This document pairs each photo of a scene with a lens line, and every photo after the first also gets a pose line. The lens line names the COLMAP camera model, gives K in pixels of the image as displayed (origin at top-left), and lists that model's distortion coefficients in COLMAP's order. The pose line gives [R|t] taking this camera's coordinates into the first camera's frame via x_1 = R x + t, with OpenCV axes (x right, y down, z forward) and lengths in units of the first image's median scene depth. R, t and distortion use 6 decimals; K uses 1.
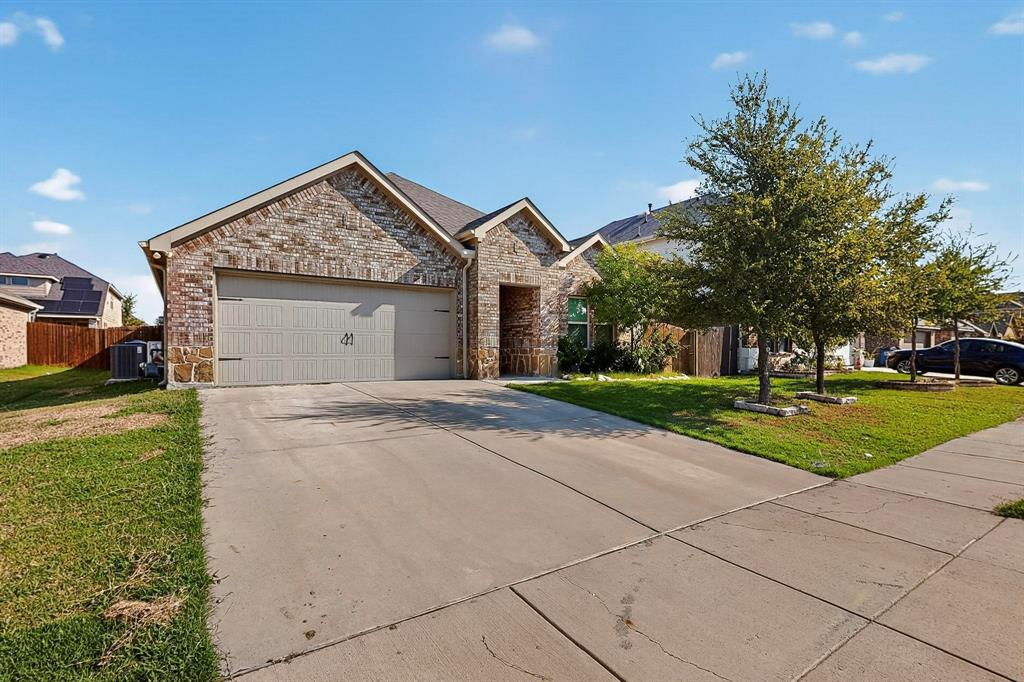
lens RADIAL K [[462.6, 0, 513.8], [0, 462.6, 349.6], [0, 0, 1]] dist [0.003567, 0.000393]
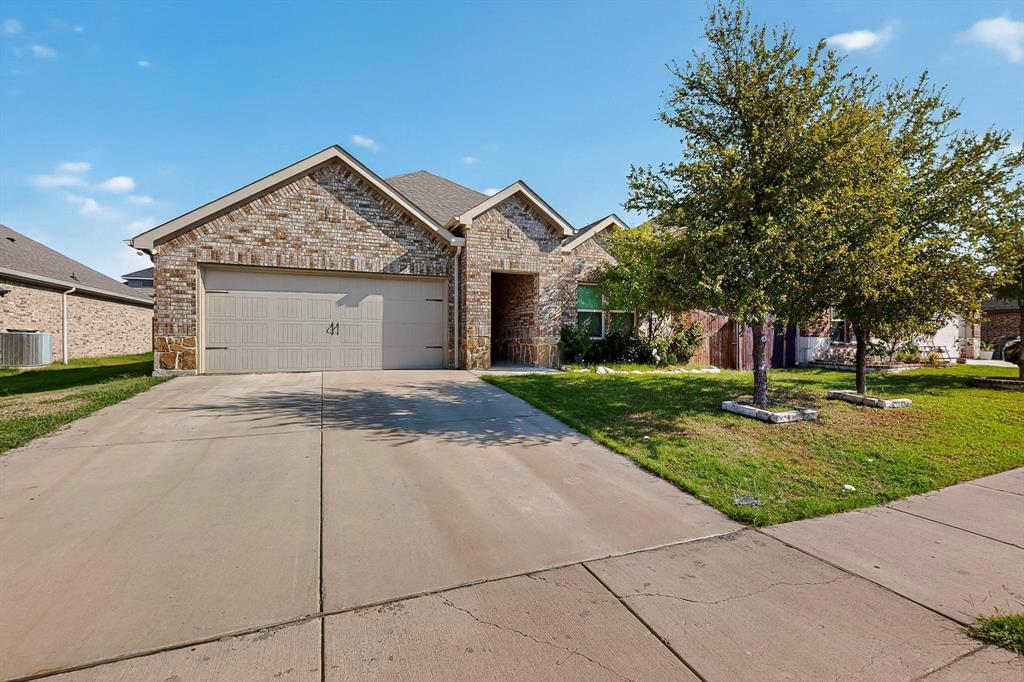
lens RADIAL K [[435.9, 0, 508.4], [0, 435.9, 333.9], [0, 0, 1]] dist [0.002829, 0.000017]
pose [[0.979146, -0.003431, -0.203129, 0.218339], [0.000790, 0.999914, -0.013082, 0.001146], [0.203156, 0.012649, 0.979065, 0.134138]]
